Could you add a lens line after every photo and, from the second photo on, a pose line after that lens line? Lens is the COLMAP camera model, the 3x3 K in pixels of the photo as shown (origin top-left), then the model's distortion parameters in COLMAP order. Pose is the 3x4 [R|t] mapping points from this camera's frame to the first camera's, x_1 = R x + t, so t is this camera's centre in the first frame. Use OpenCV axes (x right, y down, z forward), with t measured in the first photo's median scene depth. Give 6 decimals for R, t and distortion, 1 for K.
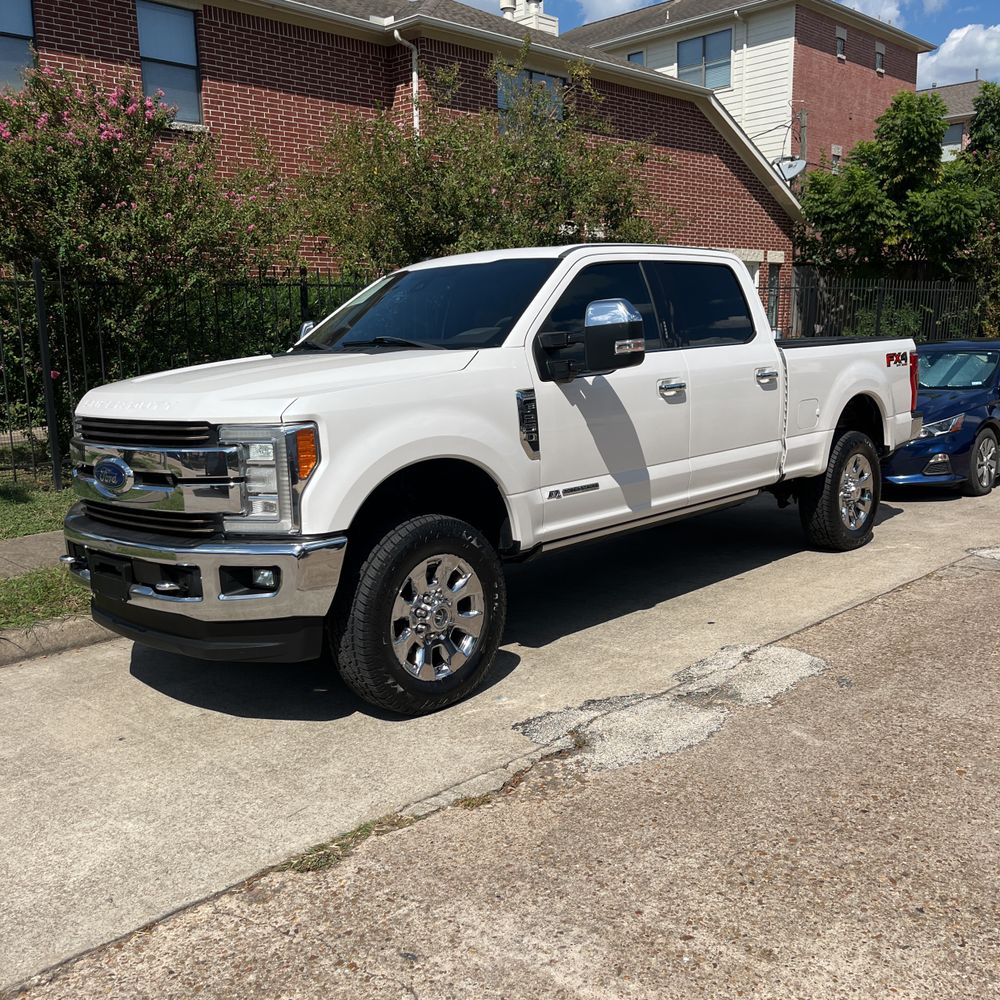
lens RADIAL K [[1006.8, 0, 489.9], [0, 1006.8, 485.9], [0, 0, 1]] dist [0.034378, -0.025087]
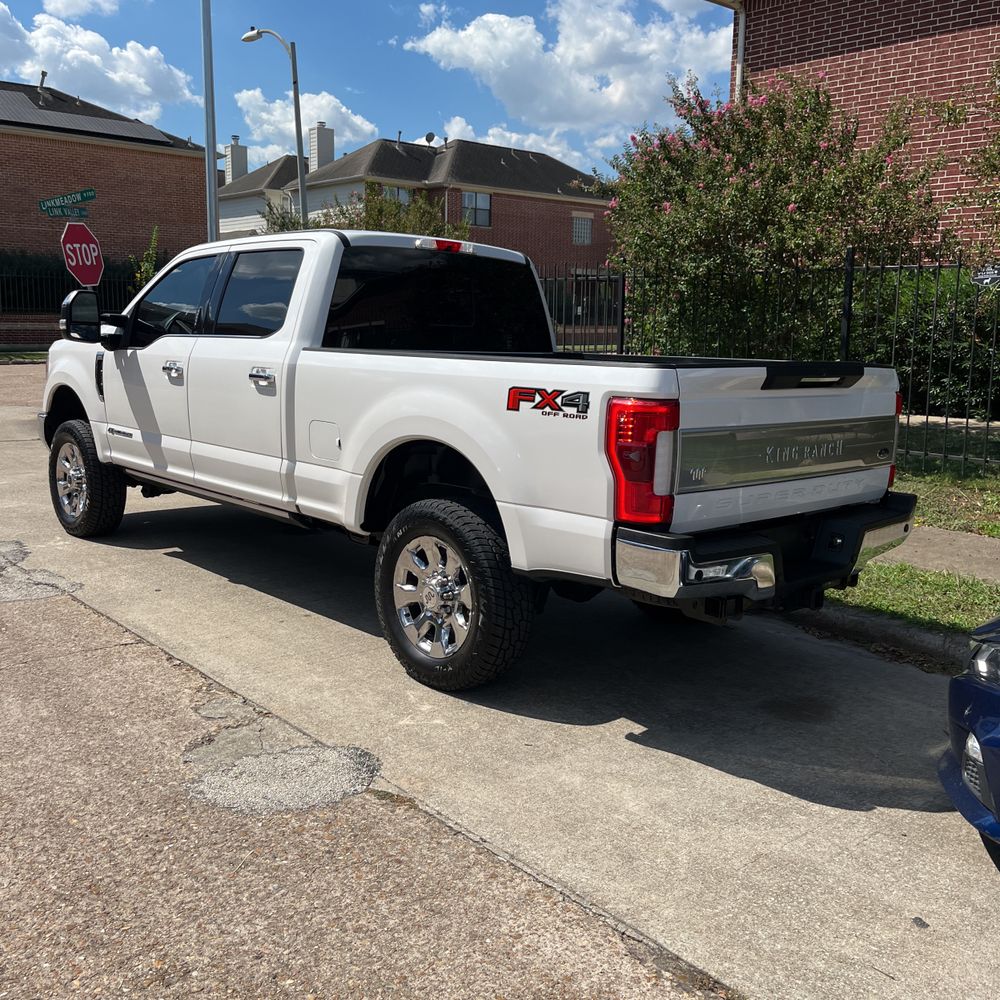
lens RADIAL K [[1013.1, 0, 513.0], [0, 1013.1, 497.0], [0, 0, 1]] dist [0.046184, -0.052280]
pose [[-0.038105, 0.194214, -0.980219, 1.262068], [-0.173923, 0.964670, 0.197895, -0.243967], [0.984022, 0.178024, -0.002980, 1.369328]]
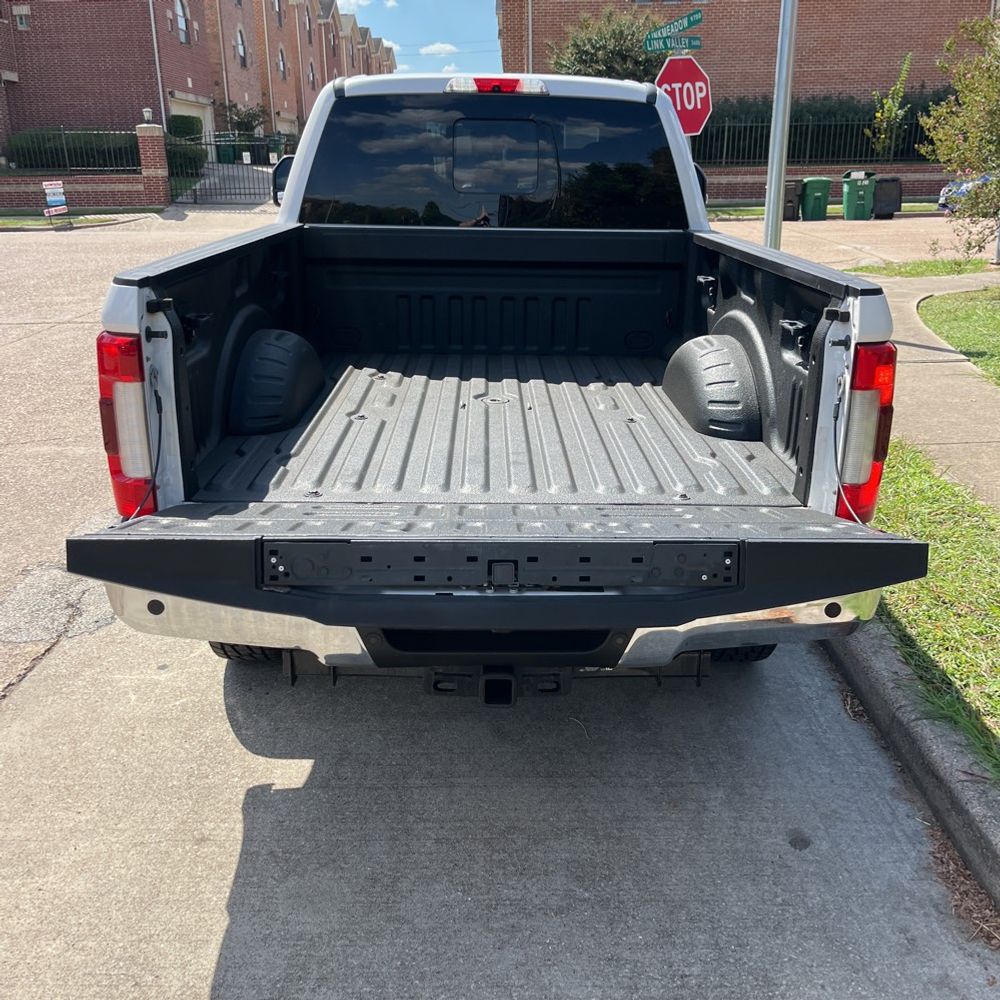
lens RADIAL K [[1011.1, 0, 511.8], [0, 1011.1, 474.6], [0, 0, 1]] dist [0.011853, 0.040263]
pose [[-0.711070, 0.235956, -0.662347, 0.466698], [-0.087185, 0.905152, 0.416051, -0.270876], [0.697695, 0.353589, -0.623055, 1.532283]]
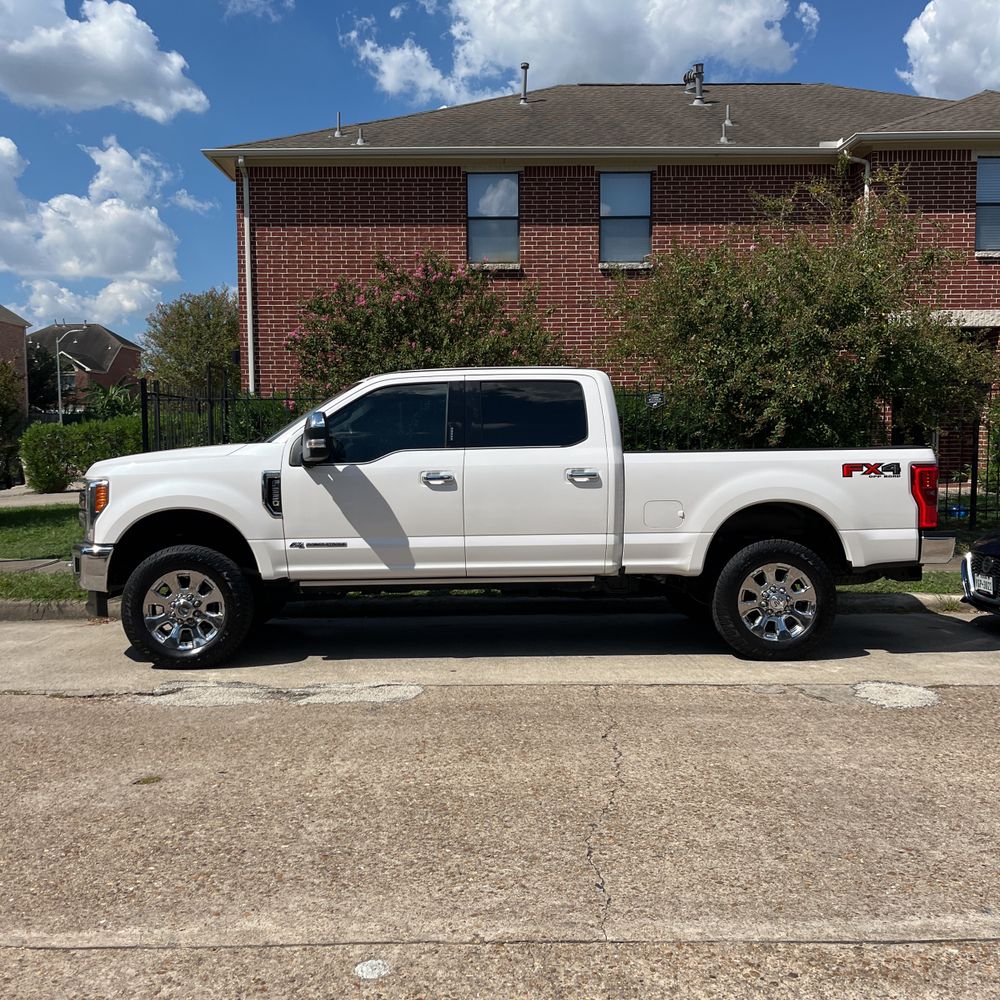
lens RADIAL K [[1008.3, 0, 494.2], [0, 1008.3, 455.8], [0, 0, 1]] dist [0.050832, -0.019014]
pose [[0.723732, 0.029463, -0.689452, 1.100081], [-0.116901, 0.989883, -0.080411, -0.030307], [0.680107, 0.138793, 0.719854, 0.117086]]
